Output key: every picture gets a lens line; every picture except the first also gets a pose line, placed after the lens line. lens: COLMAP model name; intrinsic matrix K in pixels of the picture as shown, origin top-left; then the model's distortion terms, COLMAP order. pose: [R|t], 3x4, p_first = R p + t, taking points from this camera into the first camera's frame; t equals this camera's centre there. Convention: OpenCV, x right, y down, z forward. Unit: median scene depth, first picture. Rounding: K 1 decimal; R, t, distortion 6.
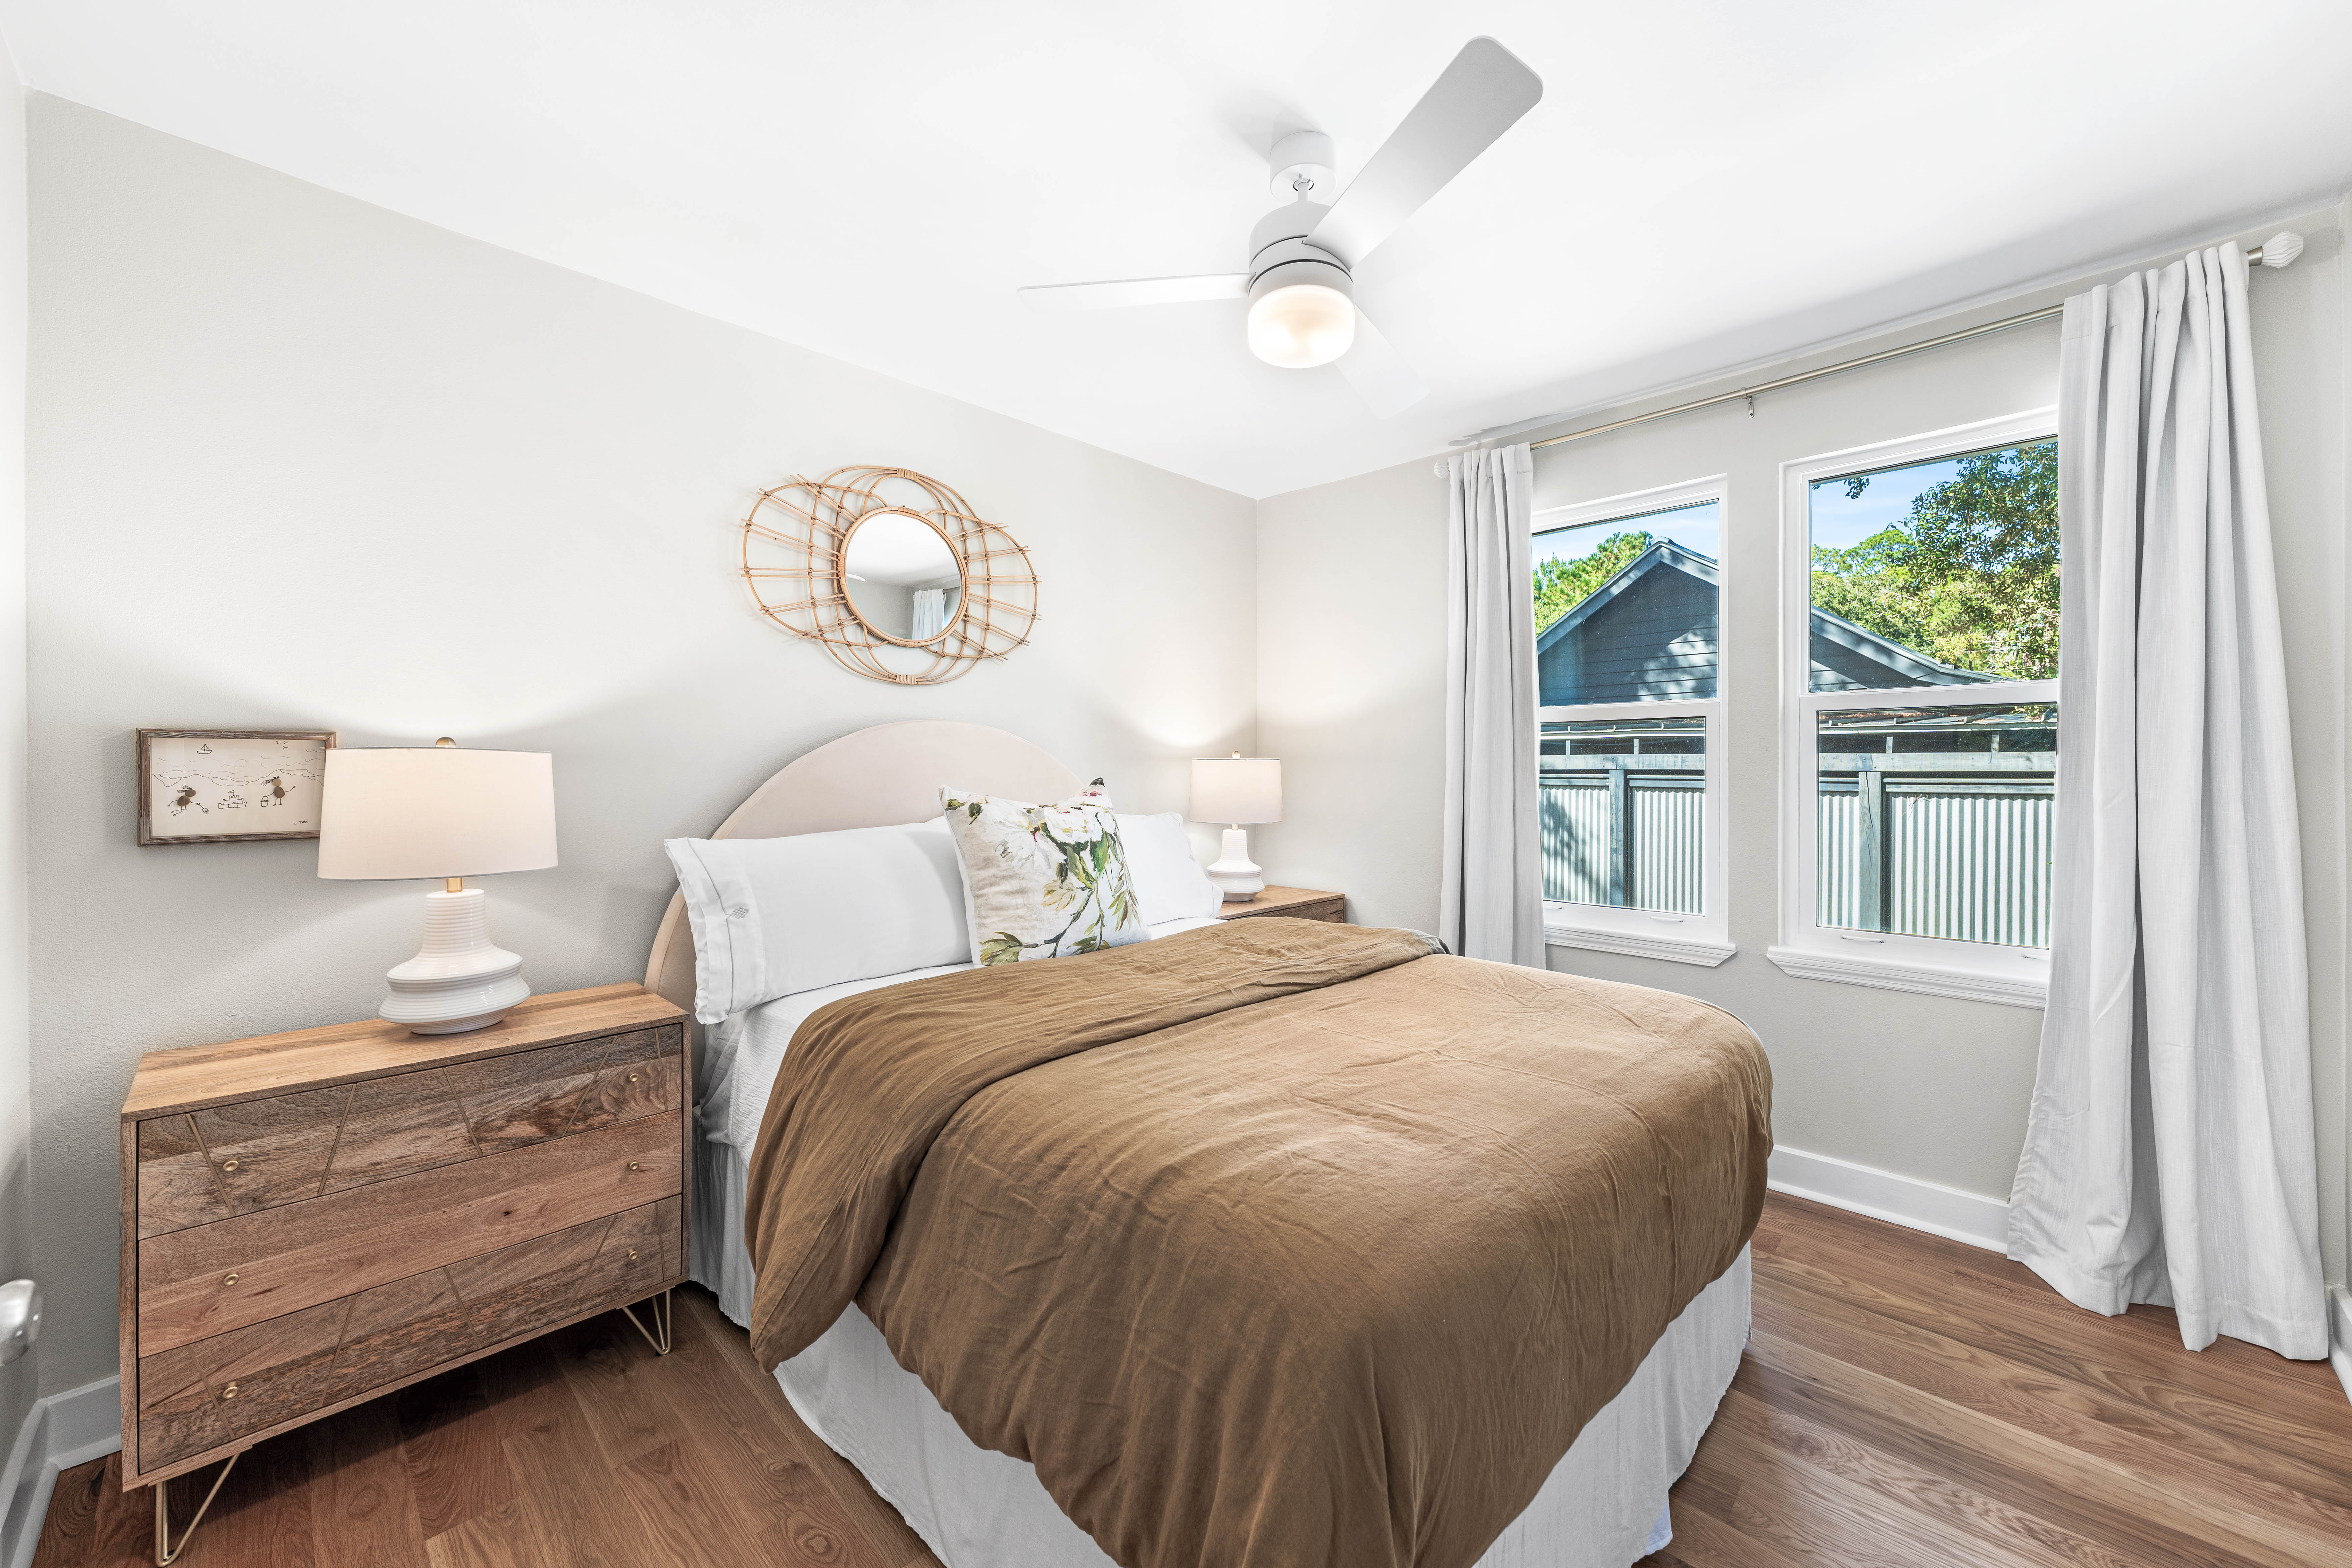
lens RADIAL K [[886.3, 0, 1170.2], [0, 886.3, 780.5], [0, 0, 1]] dist [0.001295, 0.000297]
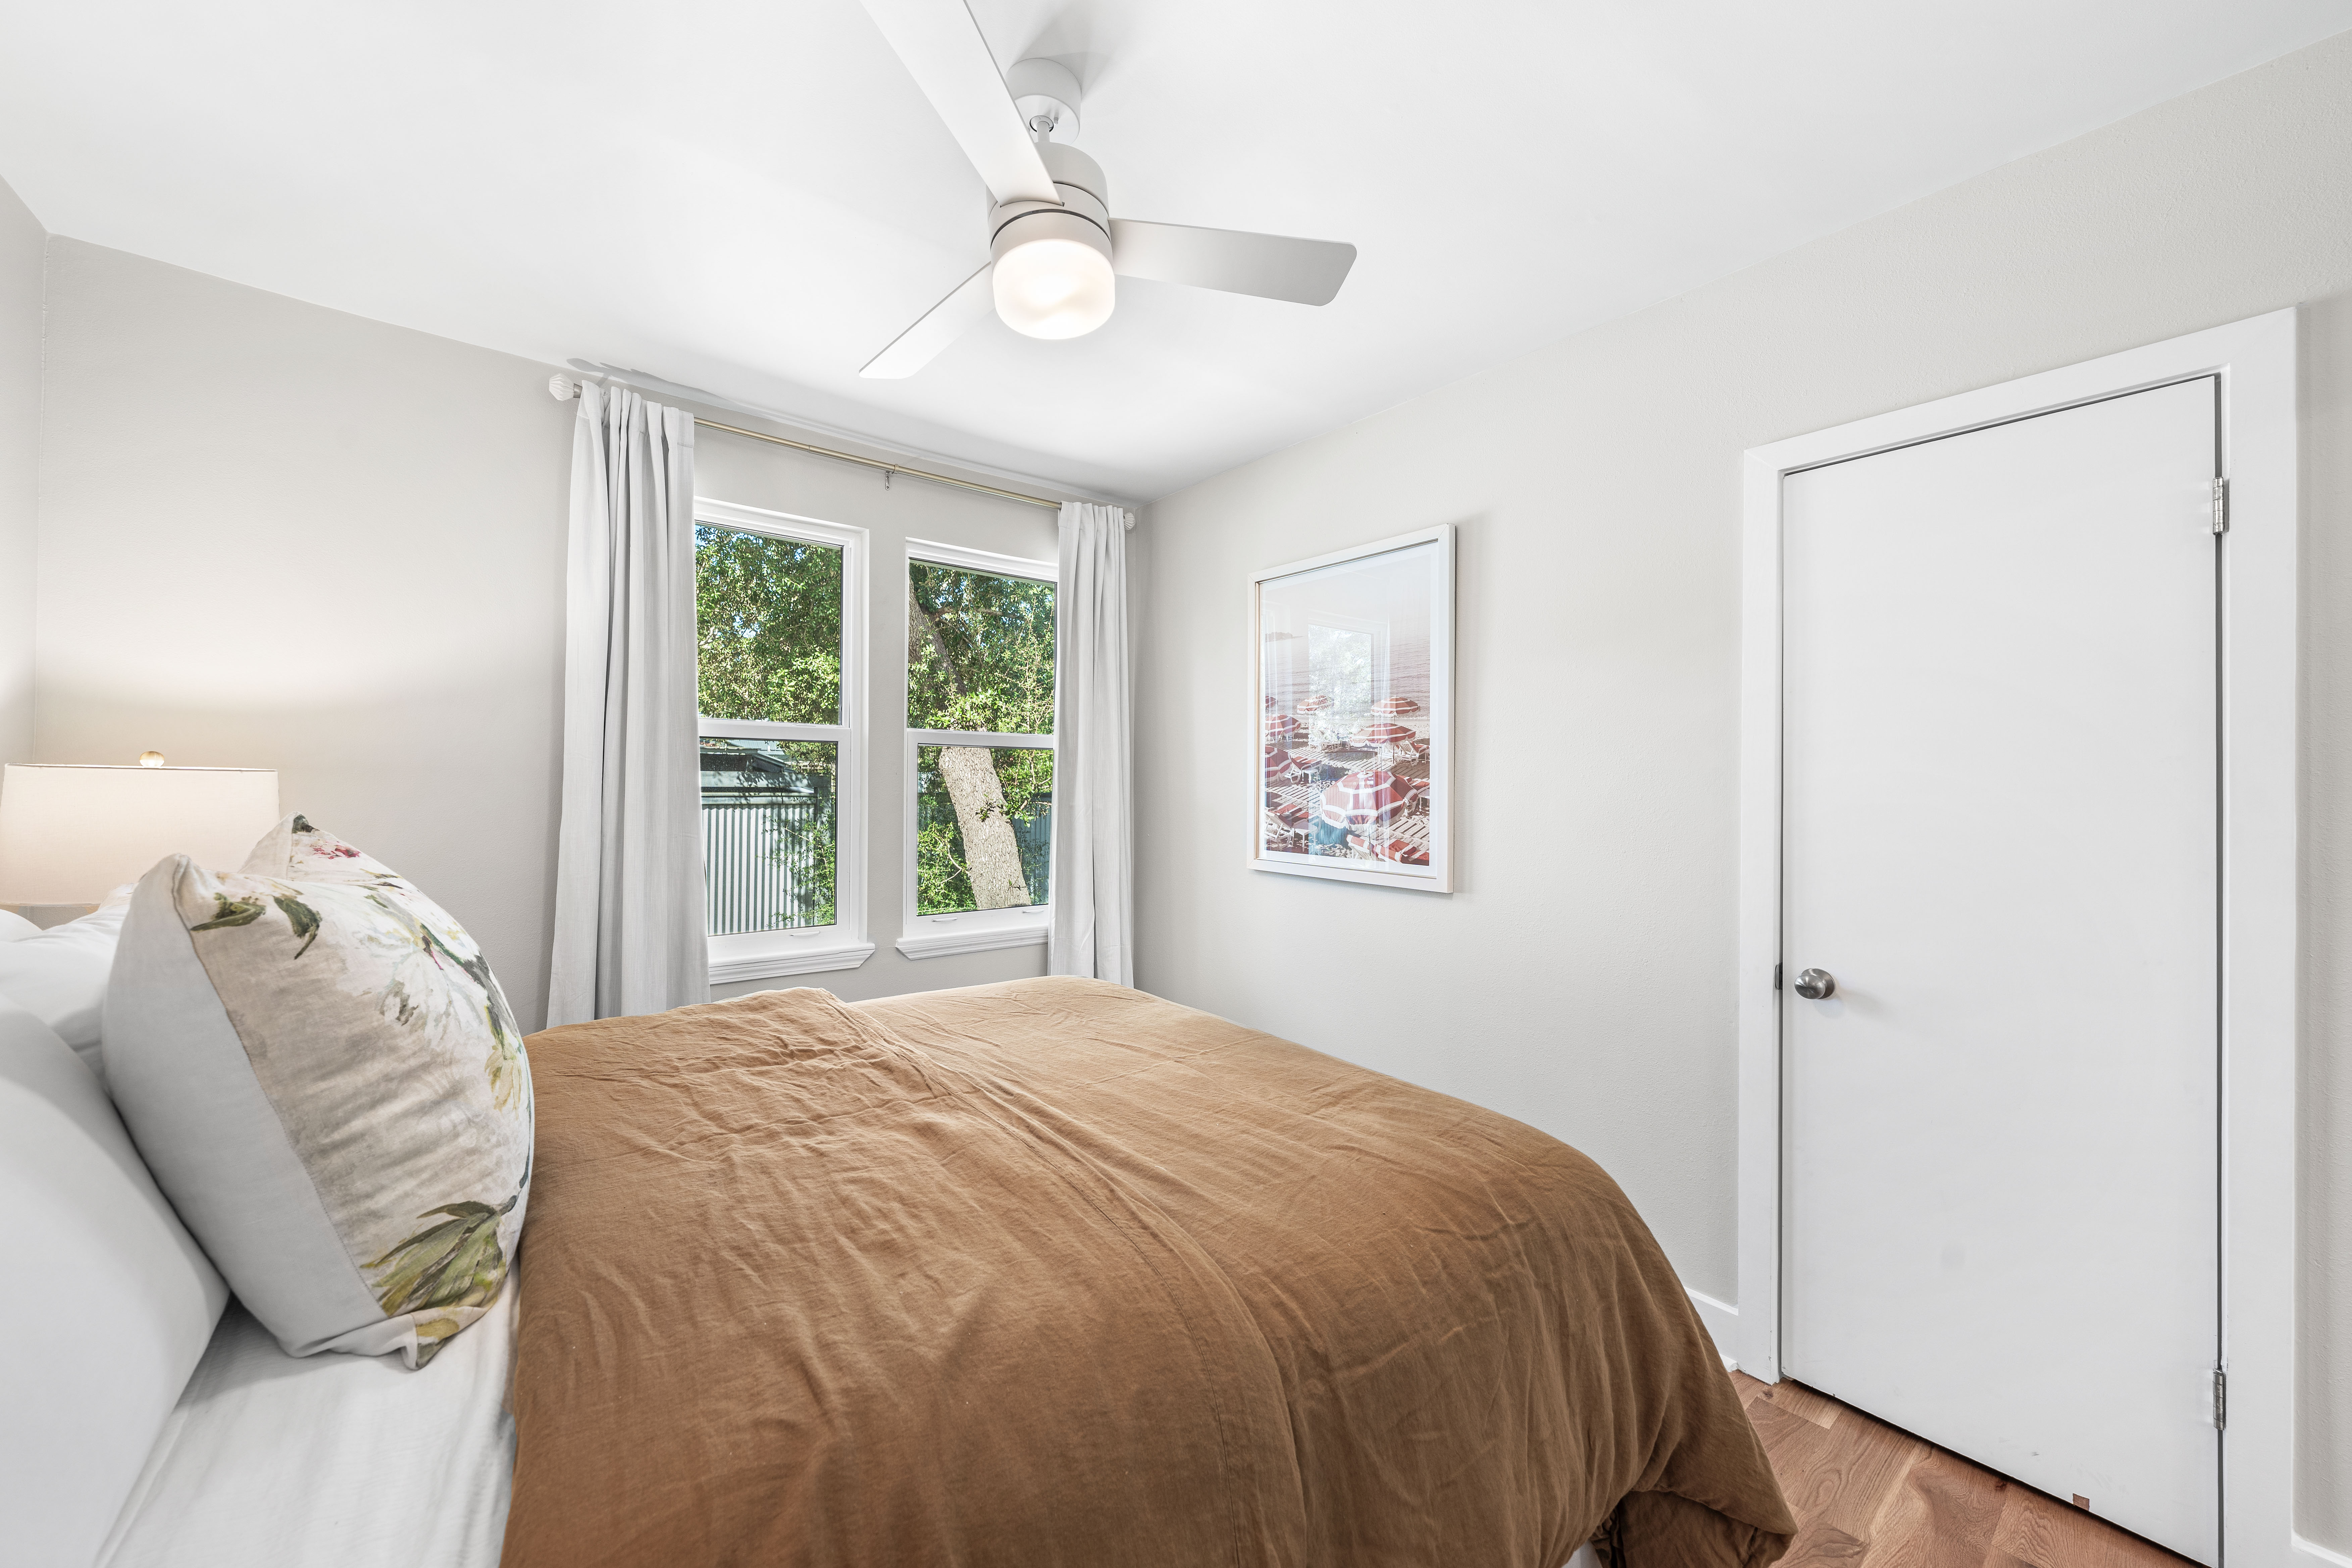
lens RADIAL K [[860.5, 0, 1176.7], [0, 860.5, 772.7], [0, 0, 1]] dist [0.000109, -0.000021]
pose [[0.121971, 0.015766, 0.992408, -0.417303], [0.003038, 0.999863, -0.016258, -0.015044], [-0.992529, 0.004998, 0.121906, 0.476577]]
